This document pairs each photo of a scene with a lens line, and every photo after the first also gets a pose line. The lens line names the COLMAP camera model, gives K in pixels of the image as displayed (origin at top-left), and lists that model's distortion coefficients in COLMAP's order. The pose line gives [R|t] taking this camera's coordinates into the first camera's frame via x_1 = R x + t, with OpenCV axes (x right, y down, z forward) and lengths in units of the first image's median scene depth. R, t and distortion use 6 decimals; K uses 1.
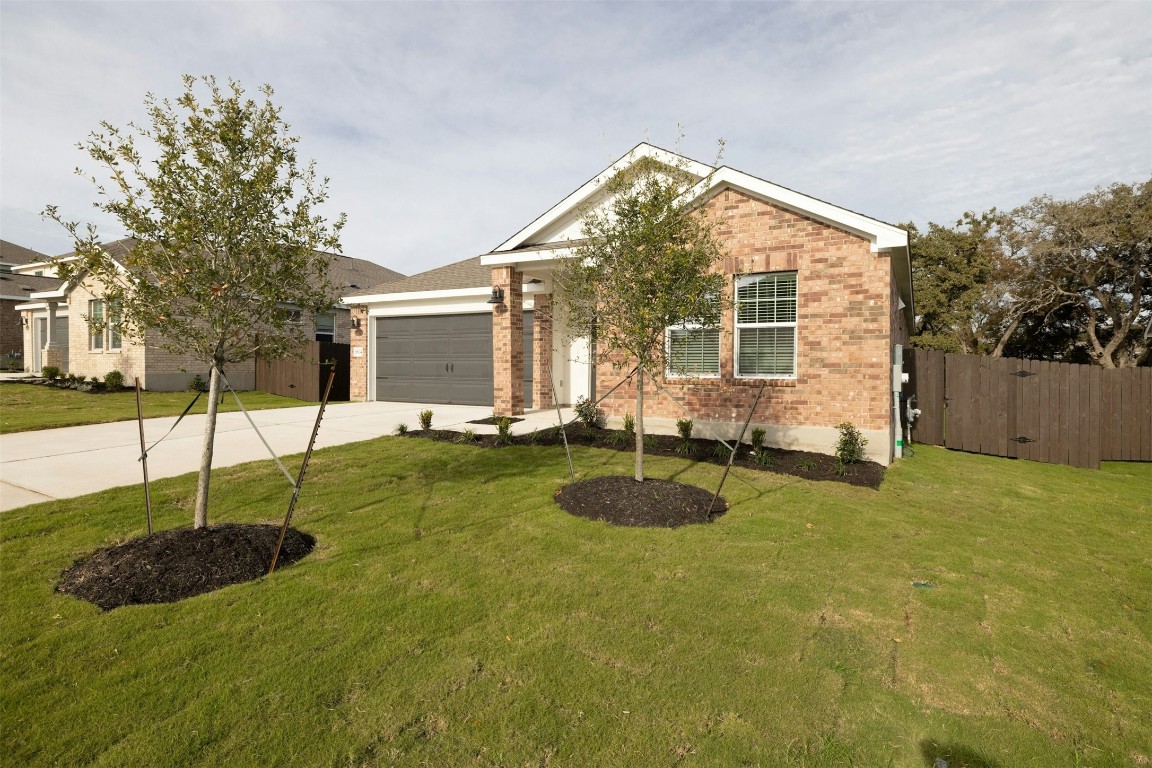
lens RADIAL K [[945.4, 0, 576.0], [0, 945.4, 384.0], [0, 0, 1]] dist [-0.014697, -0.004883]
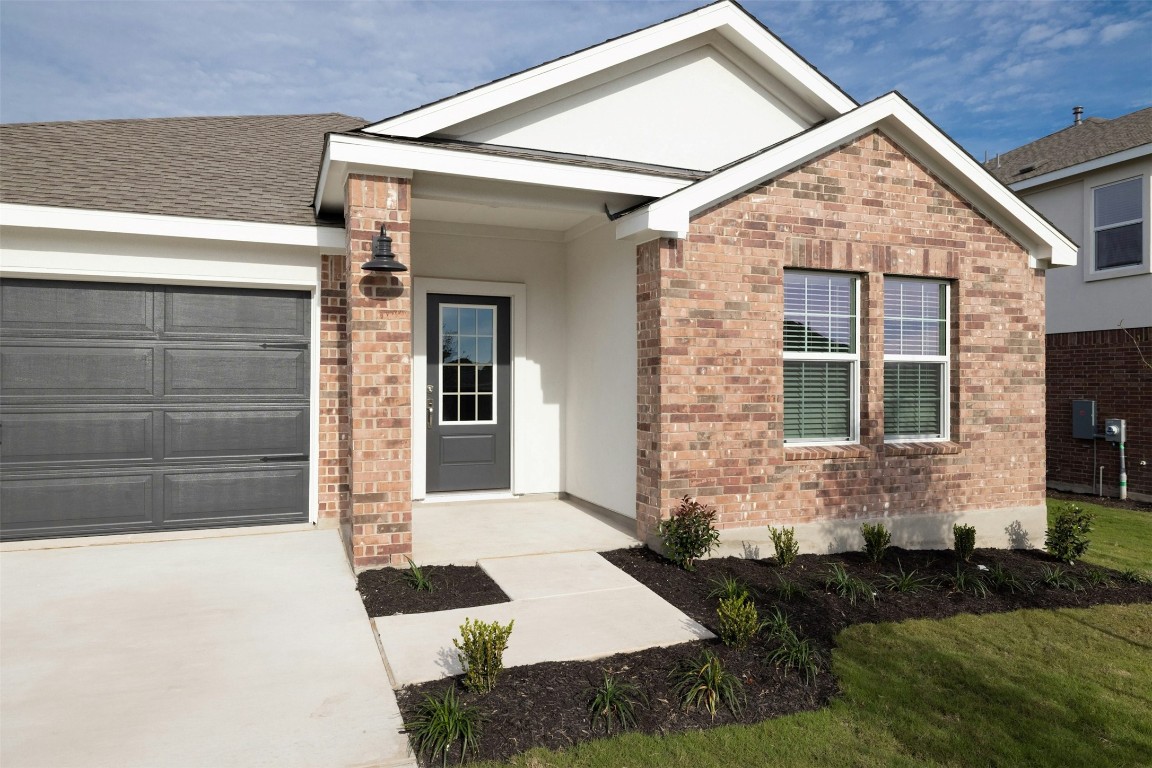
lens RADIAL K [[945.4, 0, 576.0], [0, 945.4, 384.0], [0, 0, 1]] dist [-0.014697, -0.004883]
pose [[0.431230, 0.000540, 0.902242, -0.483924], [0.014472, 0.999867, -0.007516, -0.044878], [-0.902126, 0.016299, 0.431165, 0.951467]]
